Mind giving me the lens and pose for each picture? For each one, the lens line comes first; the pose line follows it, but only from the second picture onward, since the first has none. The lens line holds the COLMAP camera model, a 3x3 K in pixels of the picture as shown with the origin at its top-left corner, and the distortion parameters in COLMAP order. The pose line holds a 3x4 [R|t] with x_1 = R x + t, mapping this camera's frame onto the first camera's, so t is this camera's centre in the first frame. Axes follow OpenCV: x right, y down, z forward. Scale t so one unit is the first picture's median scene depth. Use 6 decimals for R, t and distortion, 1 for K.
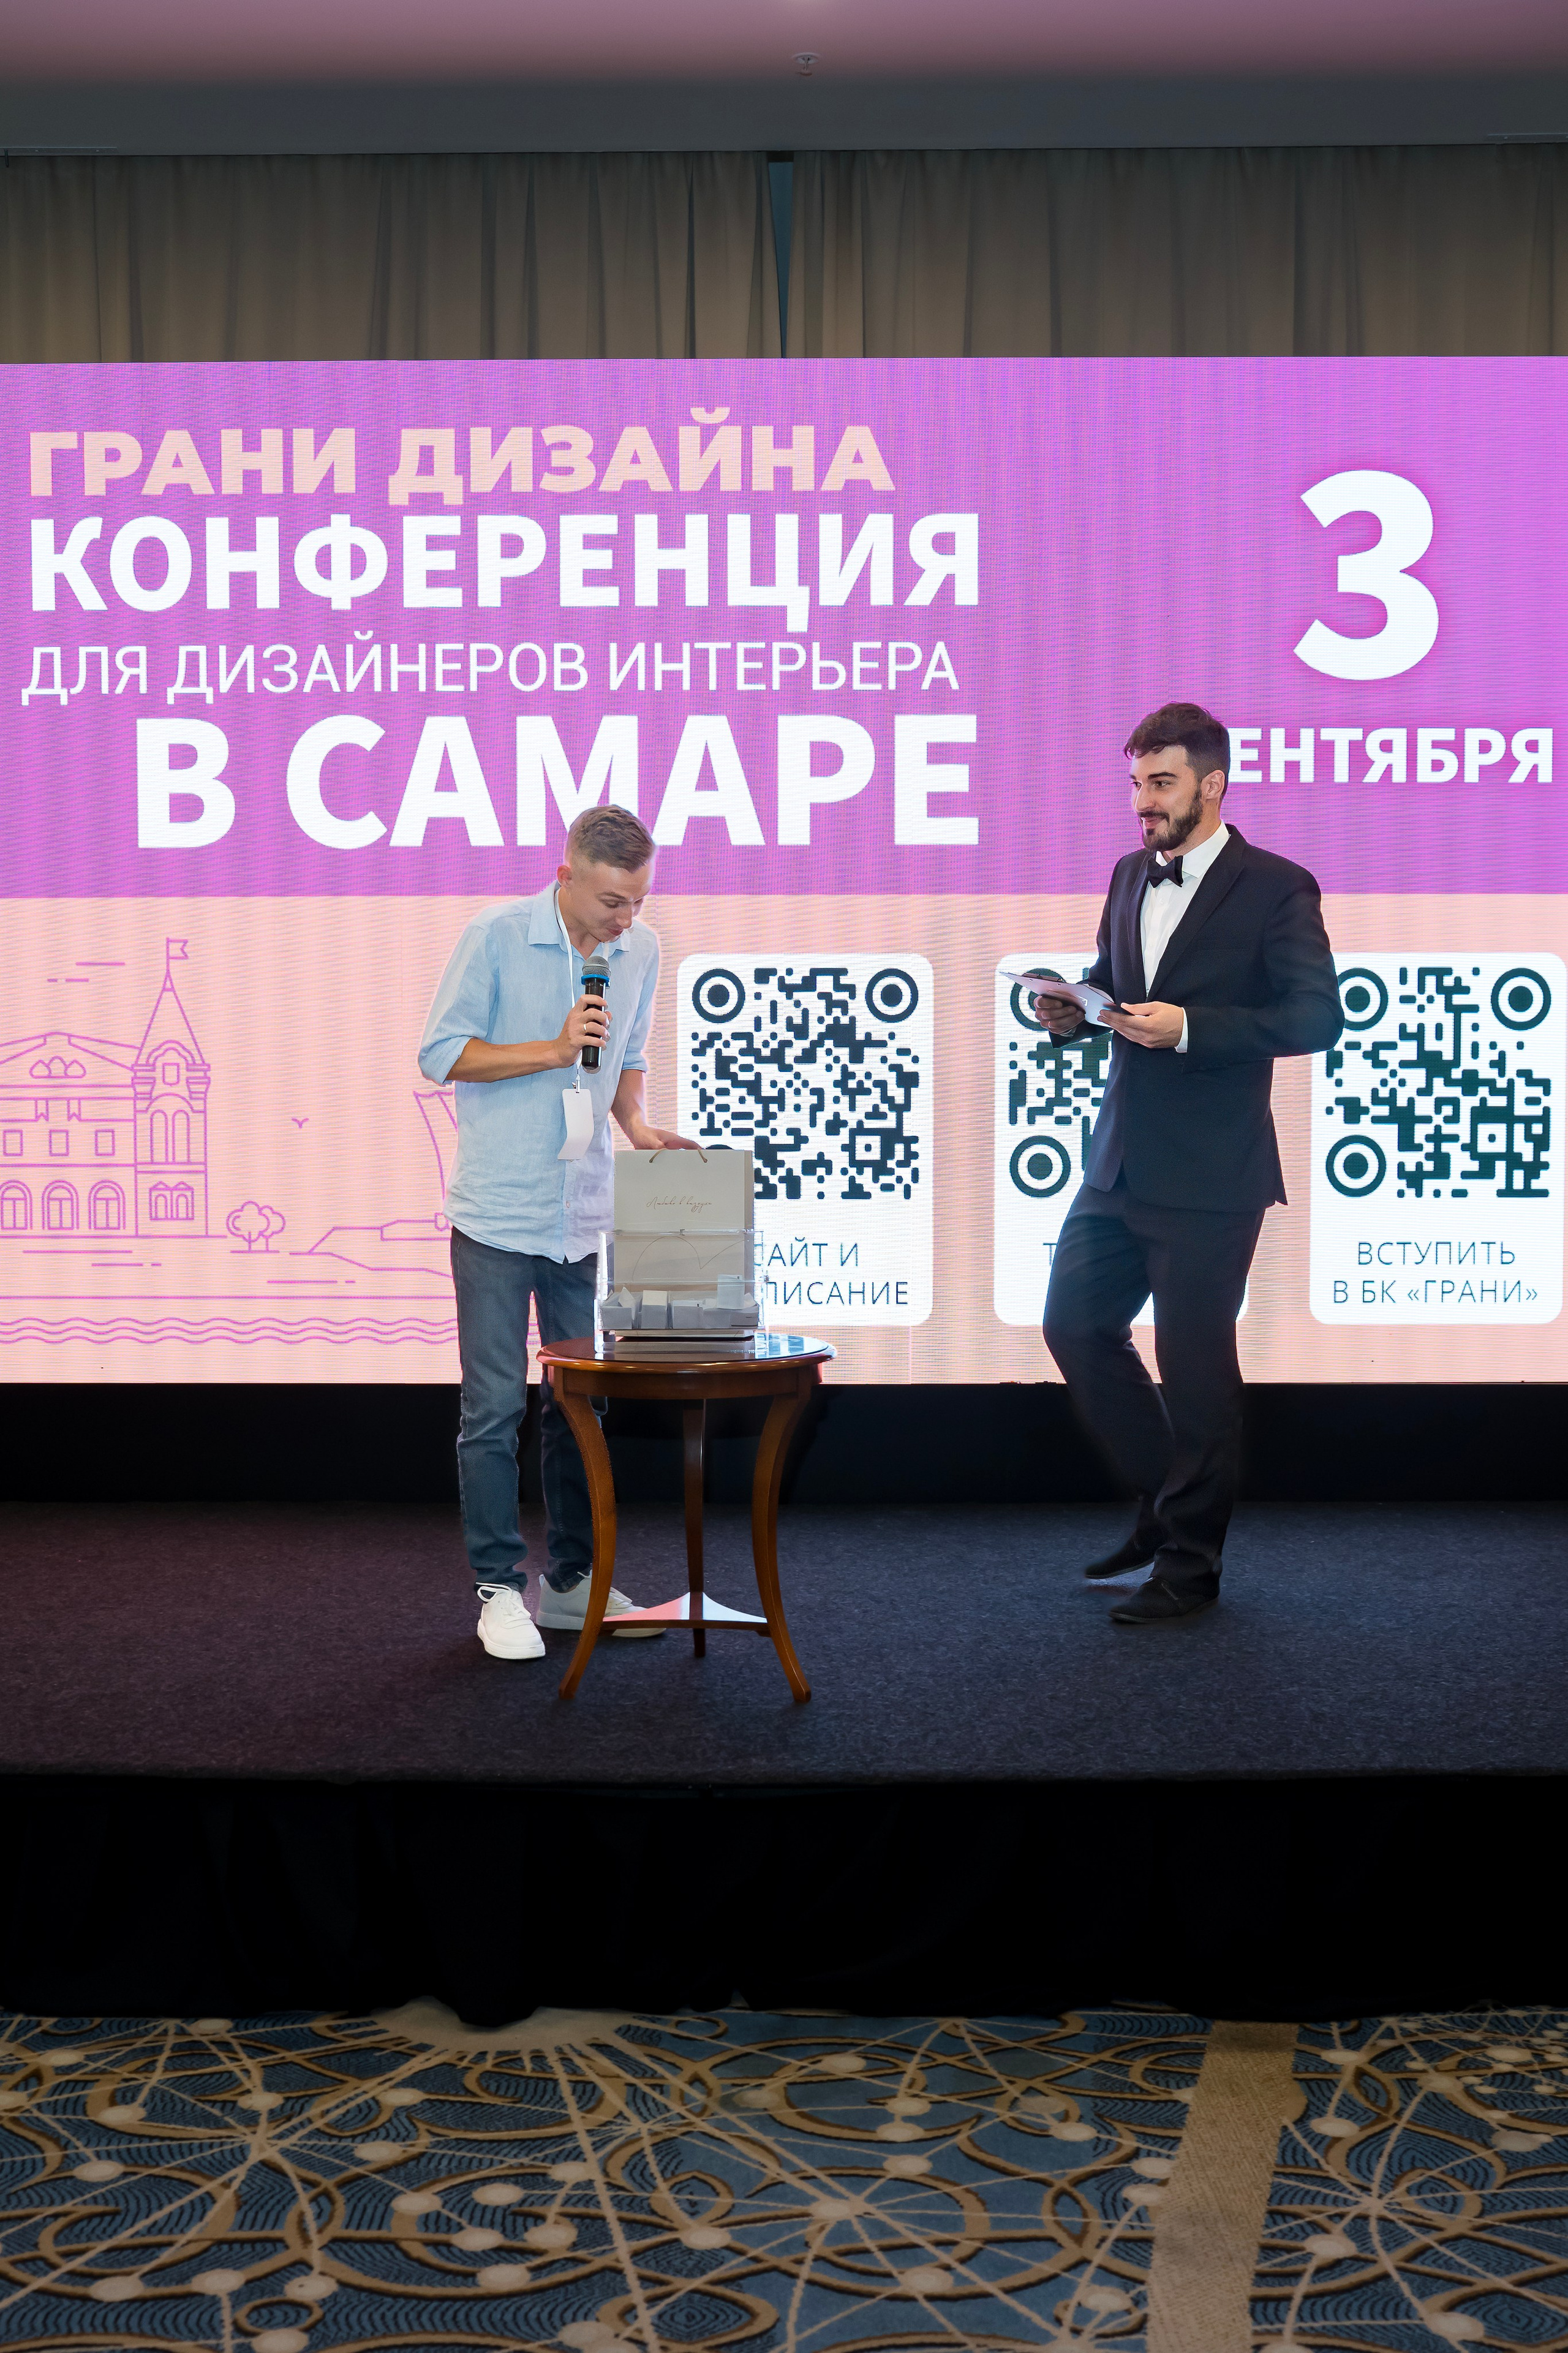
lens RADIAL K [[2639.9, 0, 695.1], [0, 2639.9, 1184.9], [0, 0, 1]] dist [-0.071671, 0.155640]
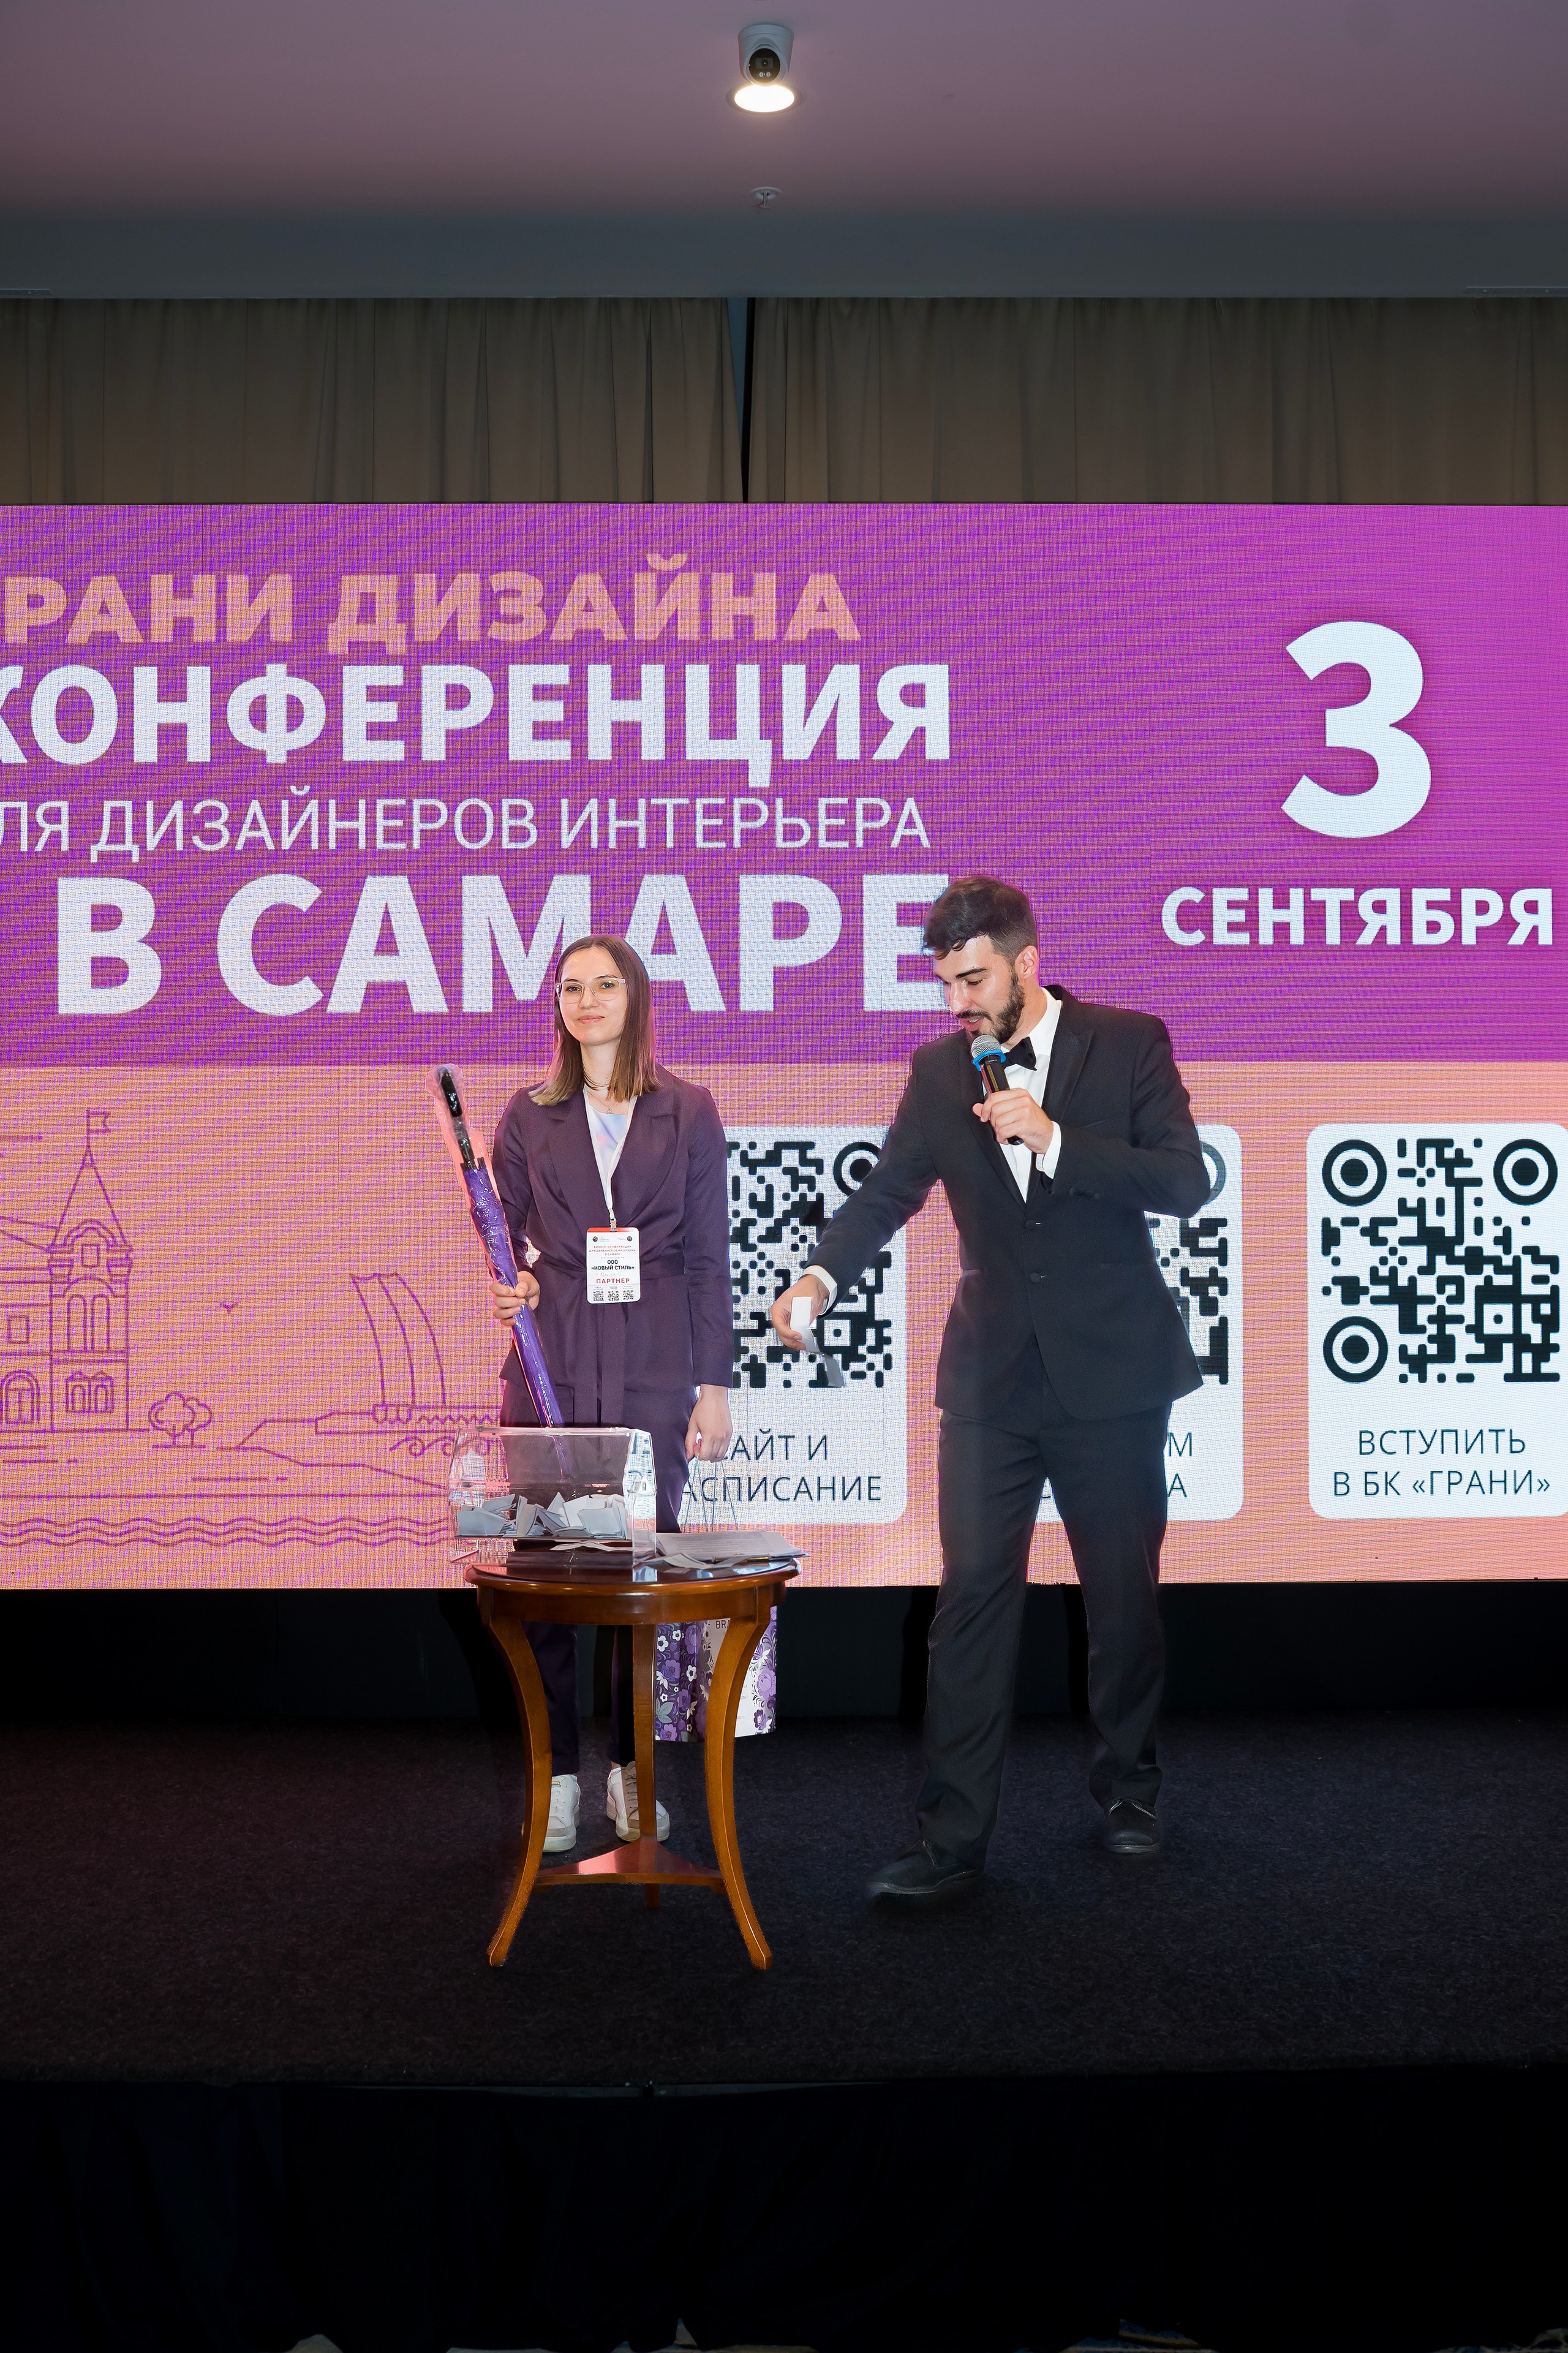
lens RADIAL K [[2507.7, 0, 754.9], [0, 2507.7, 1190.5], [0, 0, 1]] dist [-0.078693, 0.165476]
pose [[0.999604, -0.002326, 0.028052, 0.011620], [0.004195, 0.997760, -0.066766, -0.005238], [-0.027834, 0.066857, 0.997374, 0.111653]]
